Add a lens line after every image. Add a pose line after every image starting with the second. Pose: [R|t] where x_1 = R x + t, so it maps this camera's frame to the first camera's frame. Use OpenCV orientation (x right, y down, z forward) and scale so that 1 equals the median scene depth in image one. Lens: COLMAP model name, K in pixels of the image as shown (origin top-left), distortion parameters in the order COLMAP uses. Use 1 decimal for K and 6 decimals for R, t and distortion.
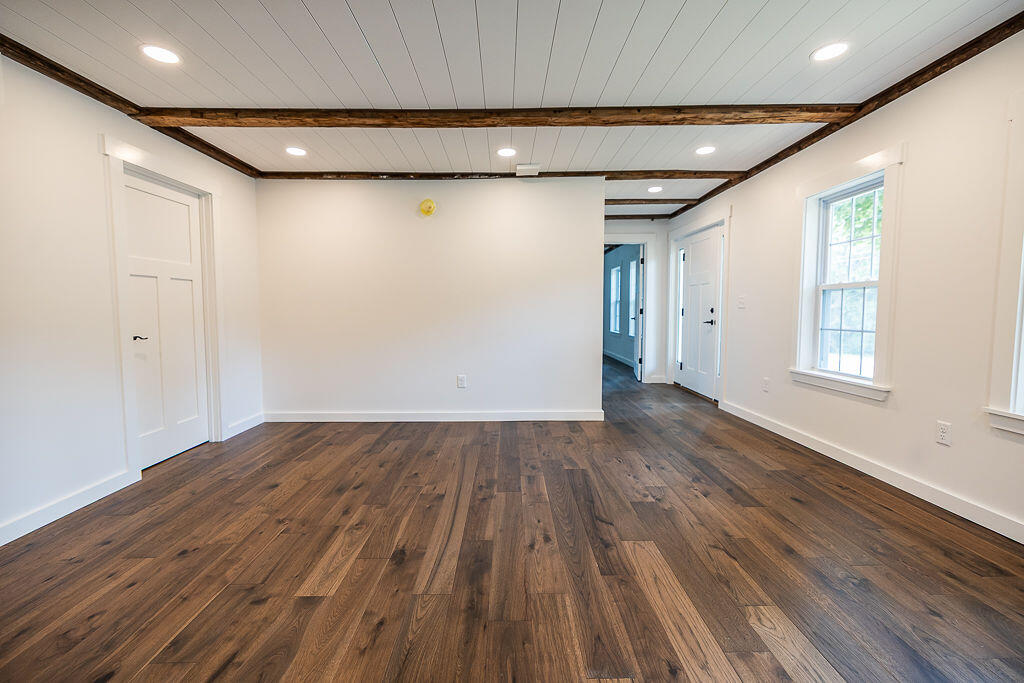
lens RADIAL K [[433.4, 0, 513.1], [0, 433.4, 341.3], [0, 0, 1]] dist [0.001849, -0.000623]
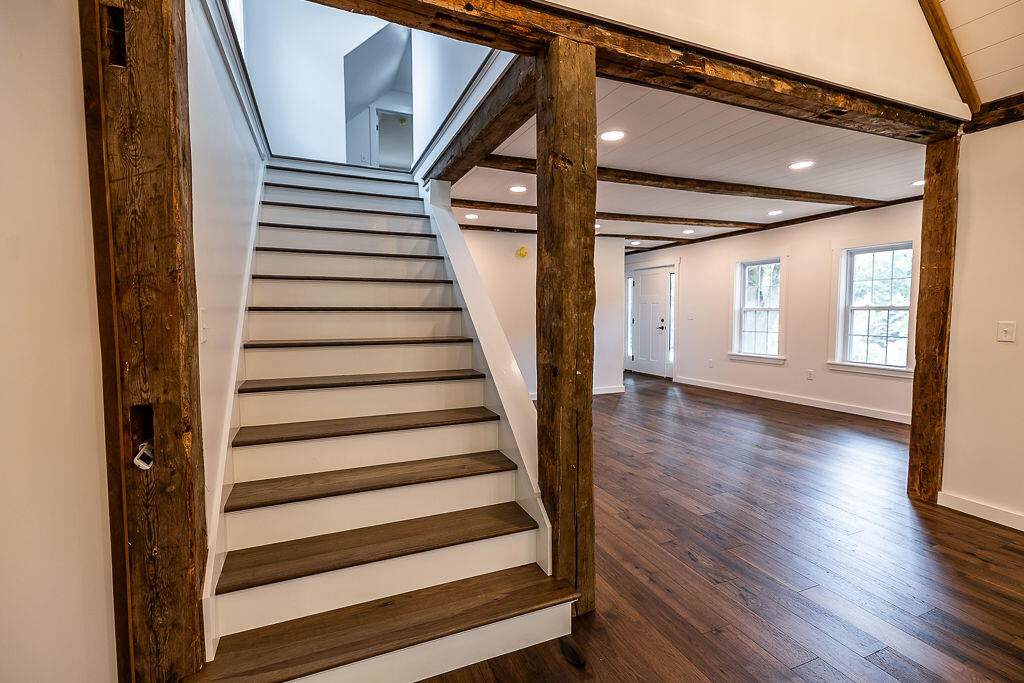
lens RADIAL K [[463.2, 0, 506.0], [0, 463.2, 340.9], [0, 0, 1]] dist [0.003410, -0.000527]
pose [[0.927374, -0.026391, 0.373205, -1.201832], [0.030831, 0.999507, -0.005932, -0.007242], [-0.372864, 0.017008, 0.927730, -0.590886]]
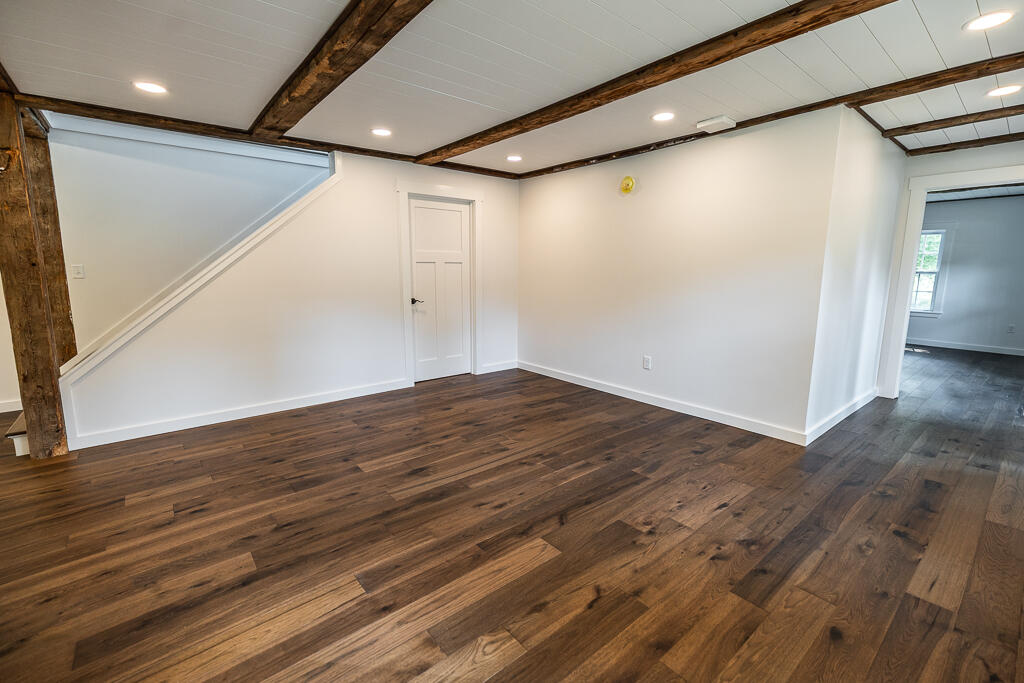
lens RADIAL K [[433.4, 0, 518.7], [0, 433.4, 342.4], [0, 0, 1]] dist [0.001849, -0.000623]
pose [[0.653101, 0.133986, -0.745324, 0.648695], [-0.068846, 0.990653, 0.117761, -0.075652], [0.754135, -0.025597, 0.656220, 0.221490]]
